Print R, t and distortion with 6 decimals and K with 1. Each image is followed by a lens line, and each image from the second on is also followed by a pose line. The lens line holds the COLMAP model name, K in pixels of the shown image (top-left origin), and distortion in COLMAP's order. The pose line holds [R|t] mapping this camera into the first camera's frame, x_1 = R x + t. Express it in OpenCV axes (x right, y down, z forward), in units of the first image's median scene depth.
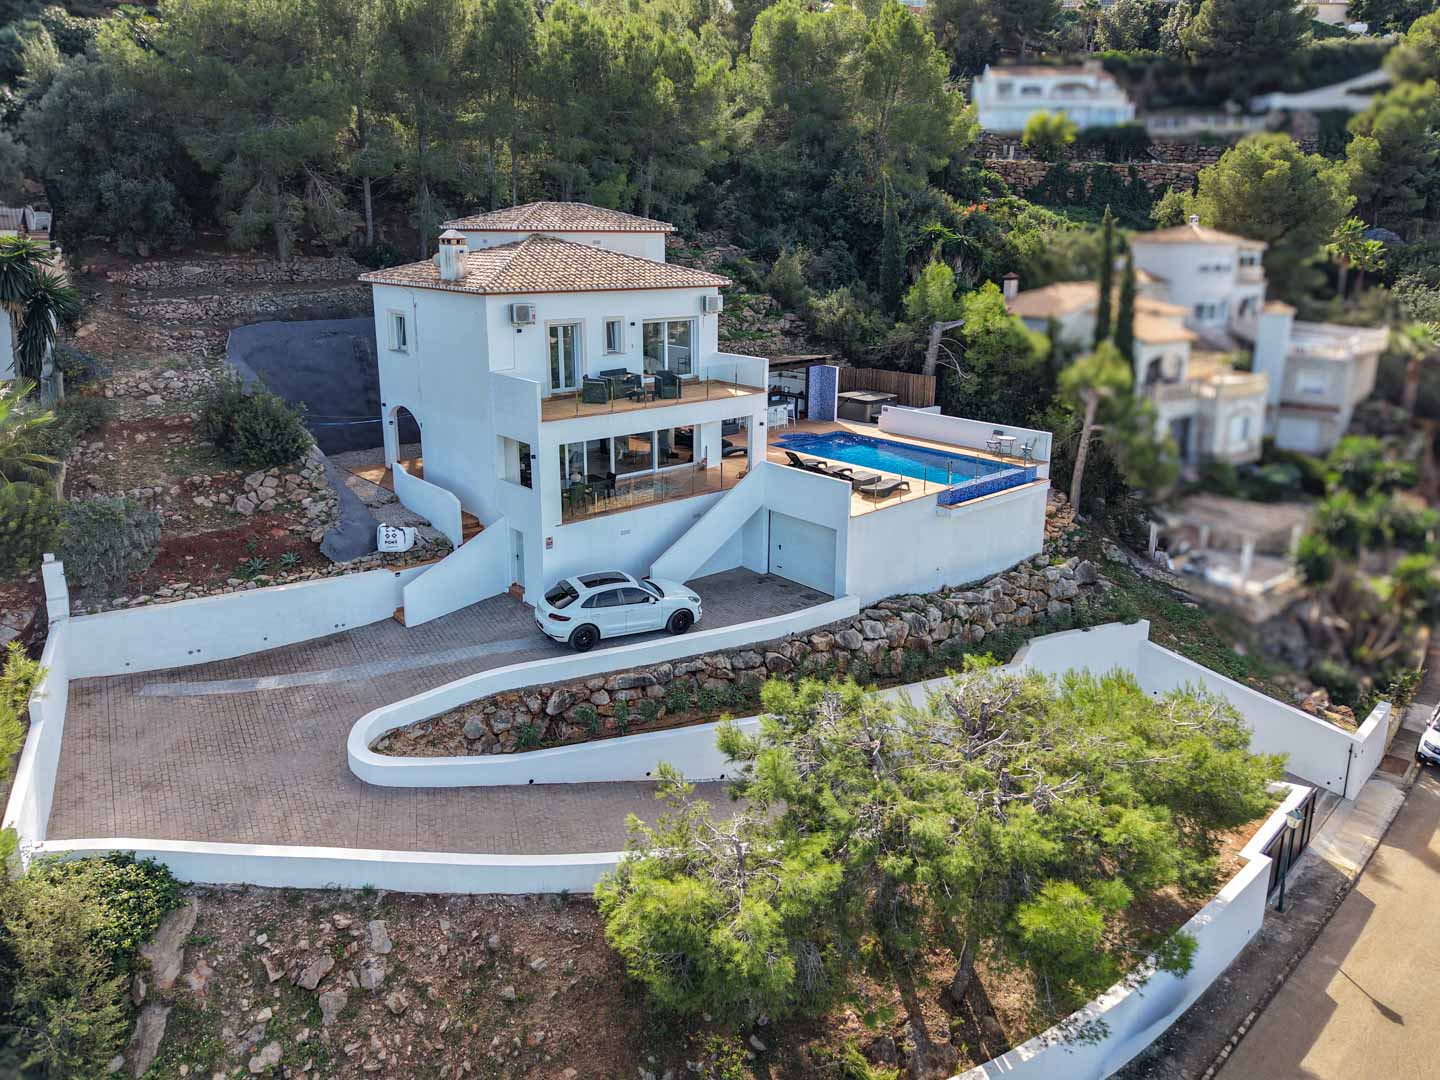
lens RADIAL K [[998.8, 0, 717.9], [0, 998.8, 473.7], [0, 0, 1]] dist [0.029847, -0.034411]
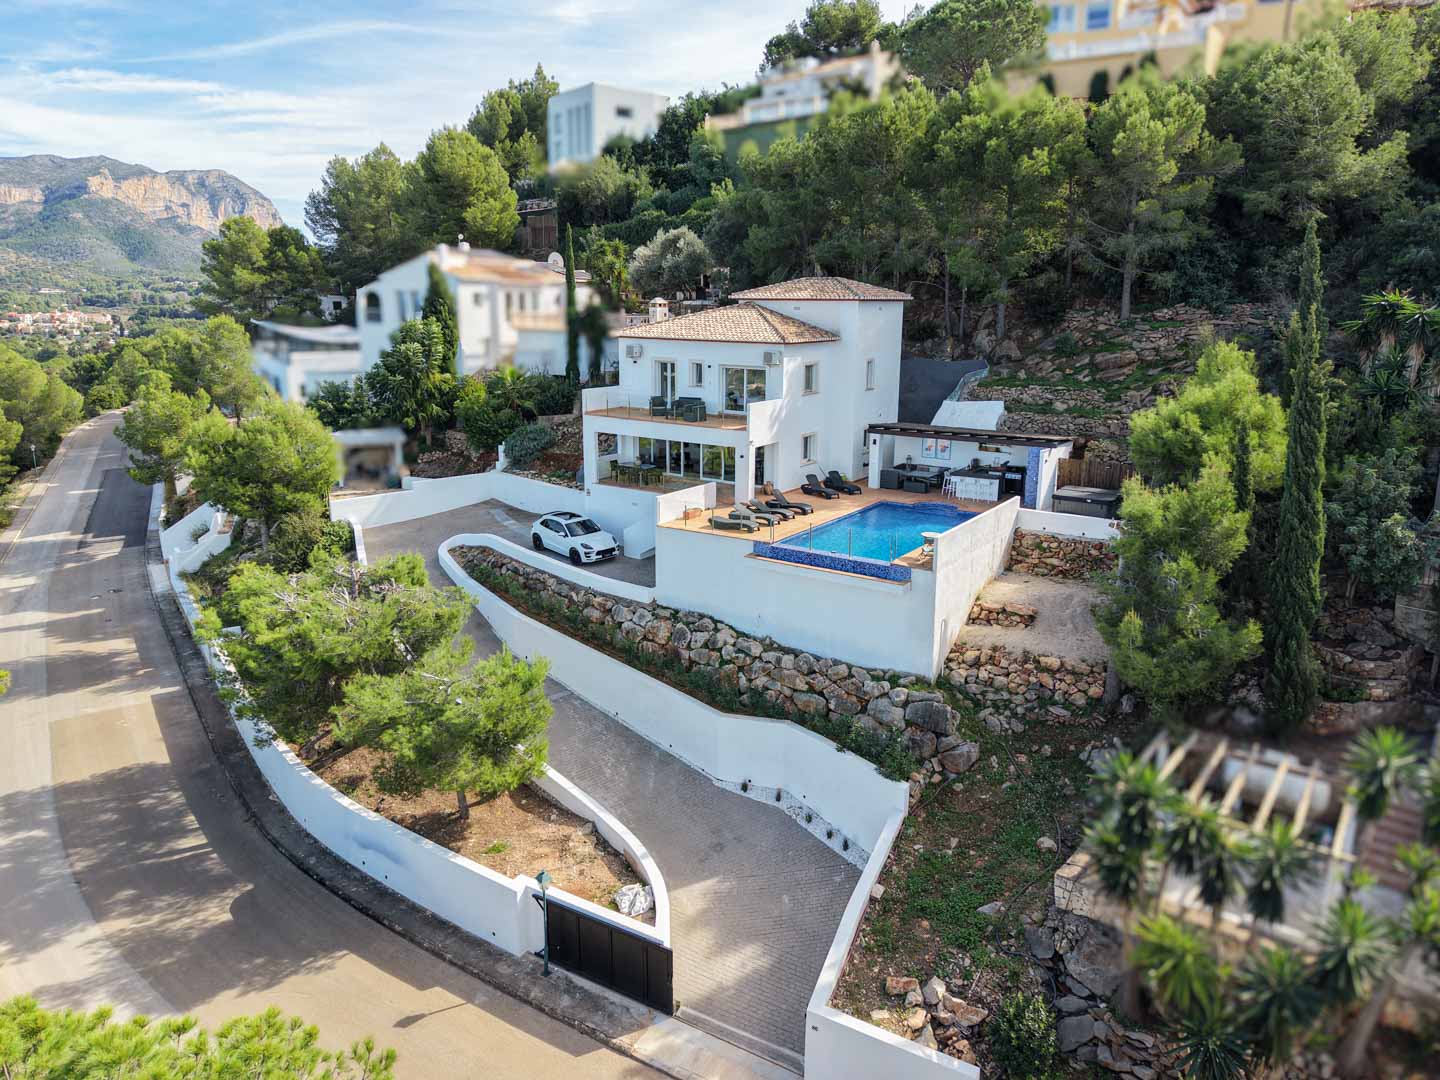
lens RADIAL K [[998.8, 0, 717.9], [0, 998.8, 473.7], [0, 0, 1]] dist [0.029847, -0.034411]
pose [[0.243771, 0.167658, -0.955231, 1.381188], [-0.234204, 0.965970, 0.109776, -0.179912], [0.941129, 0.196958, 0.274742, 0.746079]]
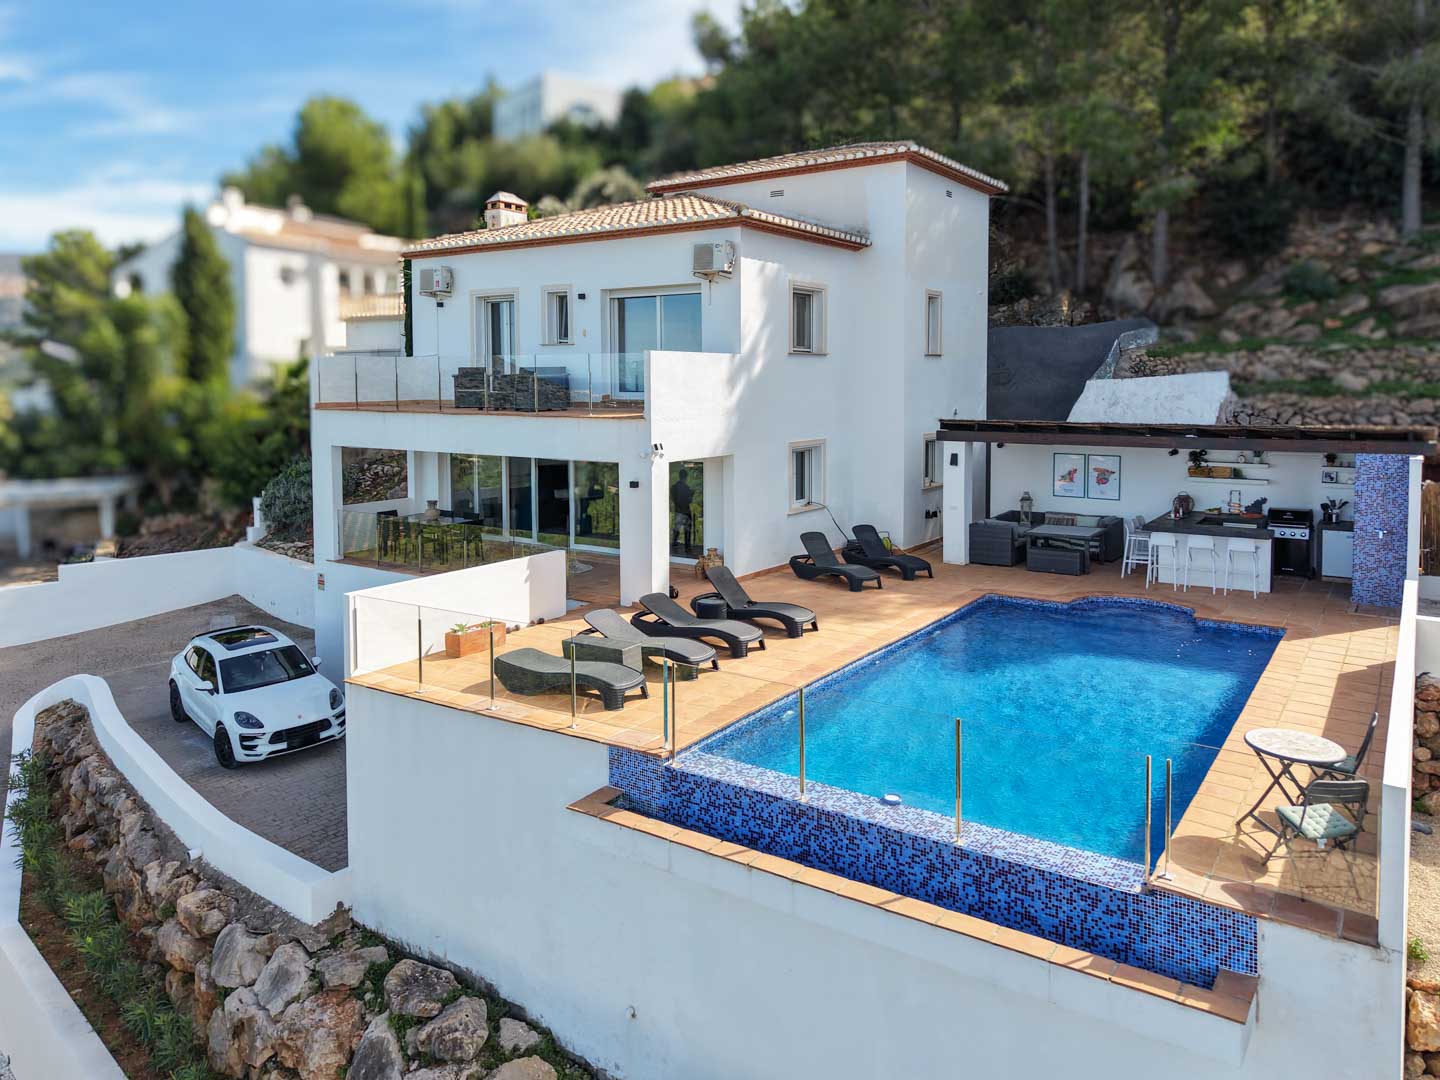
lens RADIAL K [[1016.2, 0, 736.8], [0, 1016.2, 418.8], [0, 0, 1]] dist [0.023822, -0.000223]
pose [[0.250586, 0.031979, -0.967566, 0.606093], [-0.224227, 0.974193, -0.025873, -0.090940], [0.941769, 0.223438, 0.251290, 1.061154]]
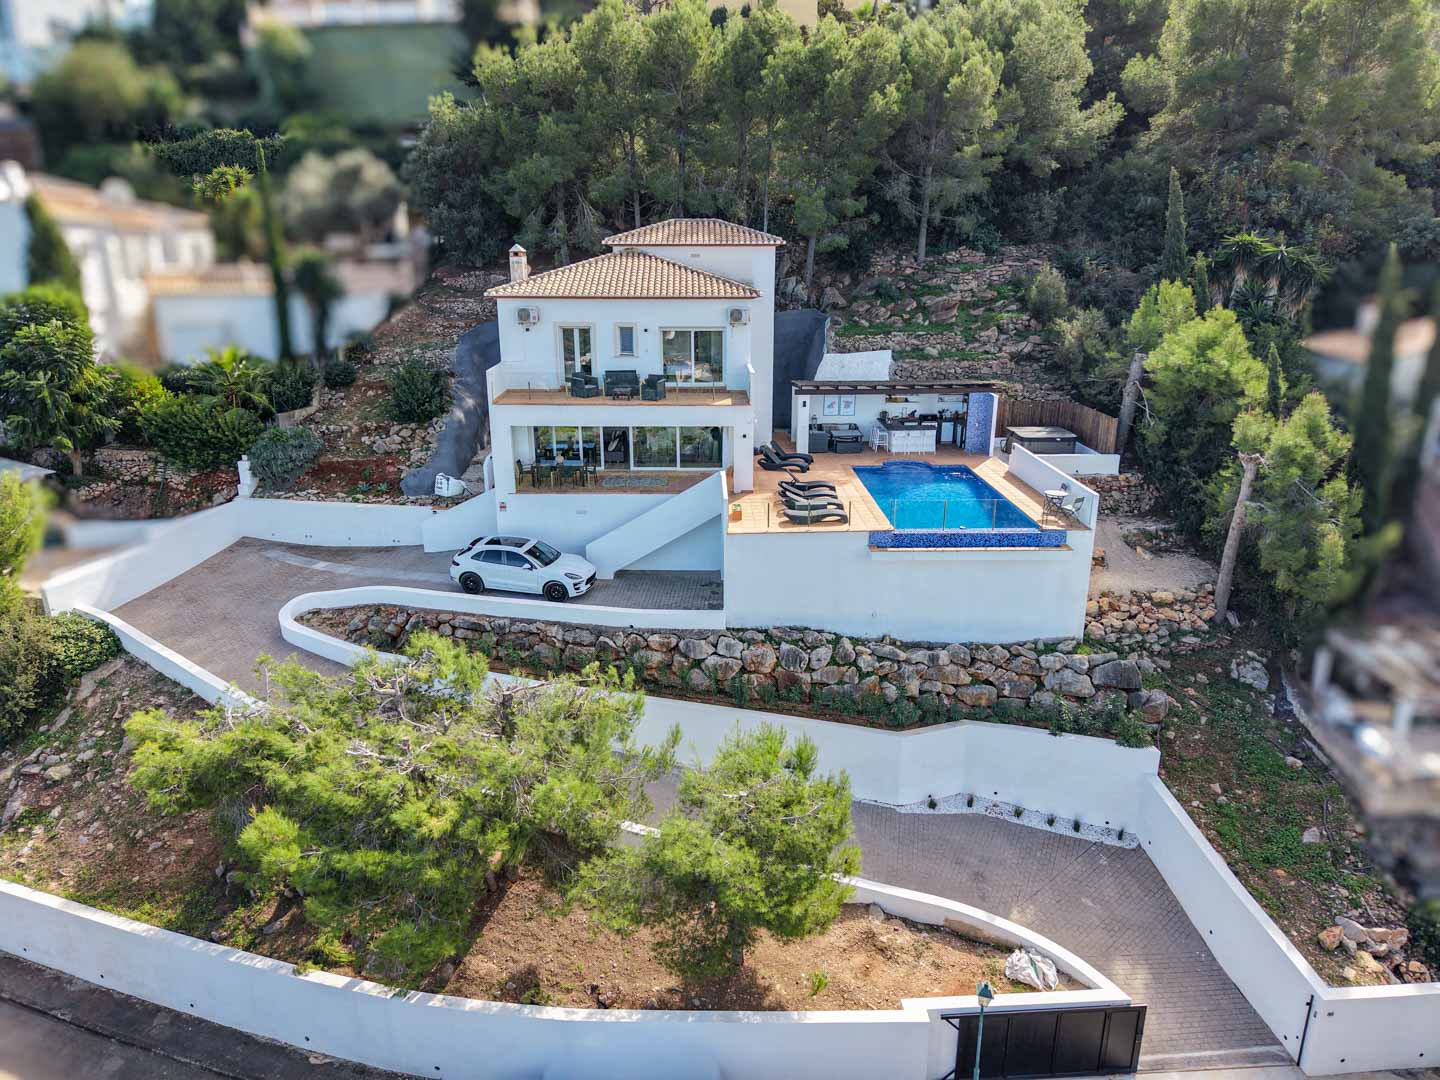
lens RADIAL K [[977.5, 0, 713.6], [0, 977.5, 542.9], [0, 0, 1]] dist [0.009257, -0.000760]
pose [[0.758009, 0.183110, -0.626014, 0.766967], [-0.148557, 0.983026, 0.107657, -0.052288], [0.635101, 0.011393, 0.772345, 0.246666]]
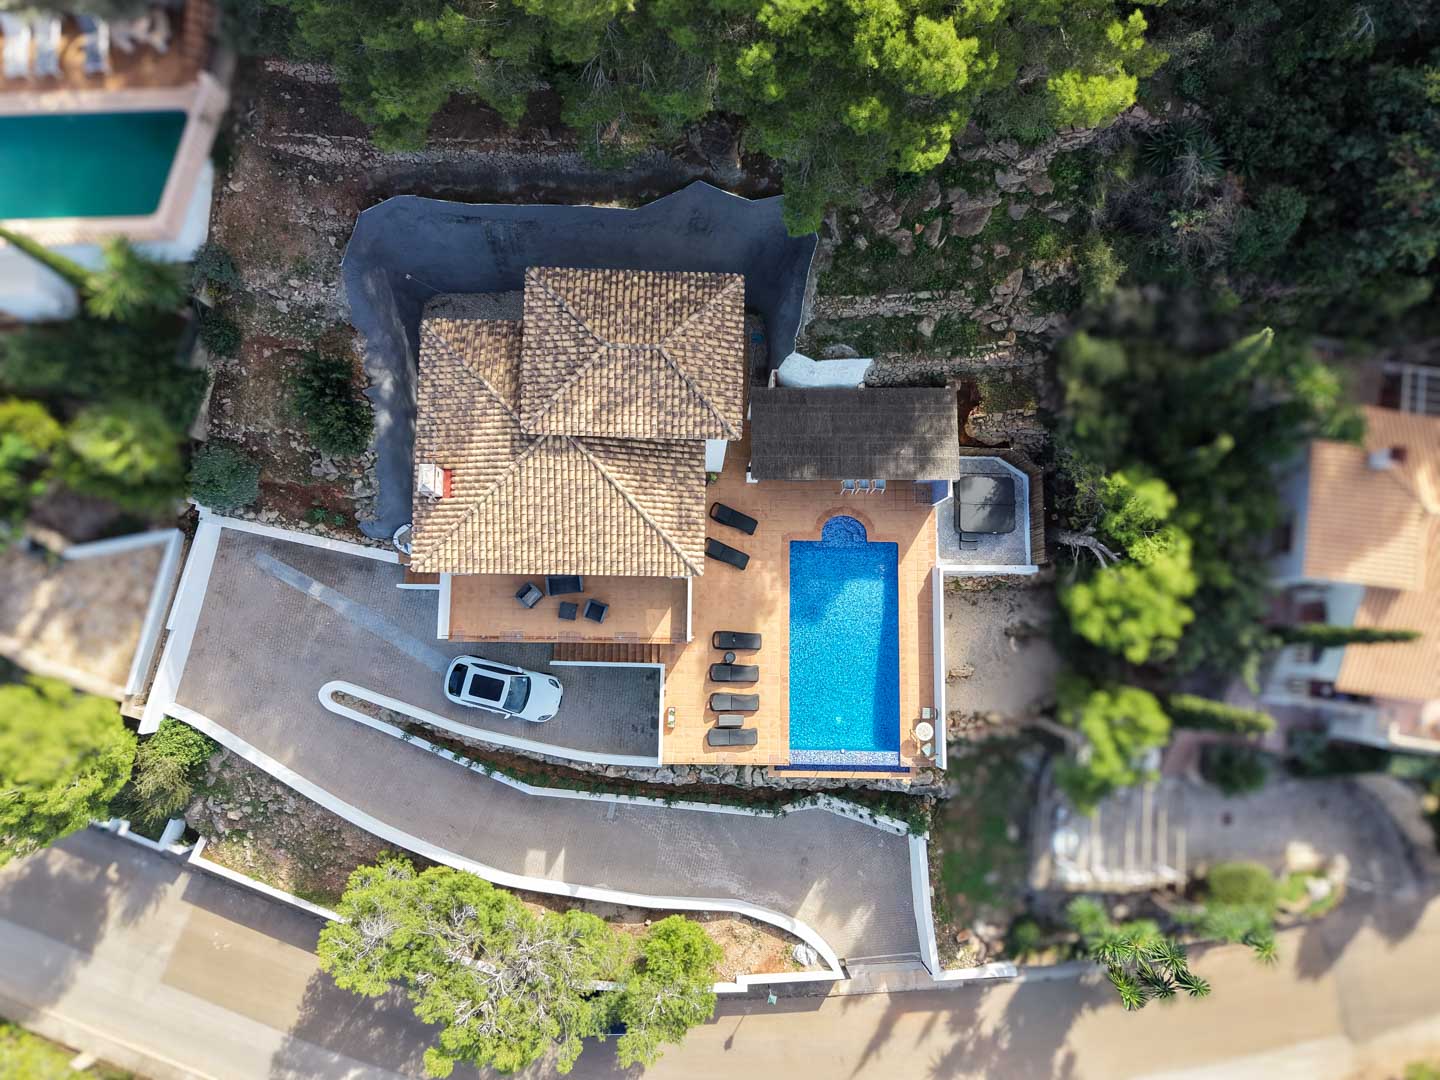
lens RADIAL K [[977.5, 0, 713.6], [0, 977.5, 542.9], [0, 0, 1]] dist [0.009257, -0.000760]
pose [[0.741202, 0.669586, -0.047680, 0.057739], [-0.186987, 0.274158, 0.943331, -1.311559], [0.644713, -0.690284, 0.328411, 0.851648]]
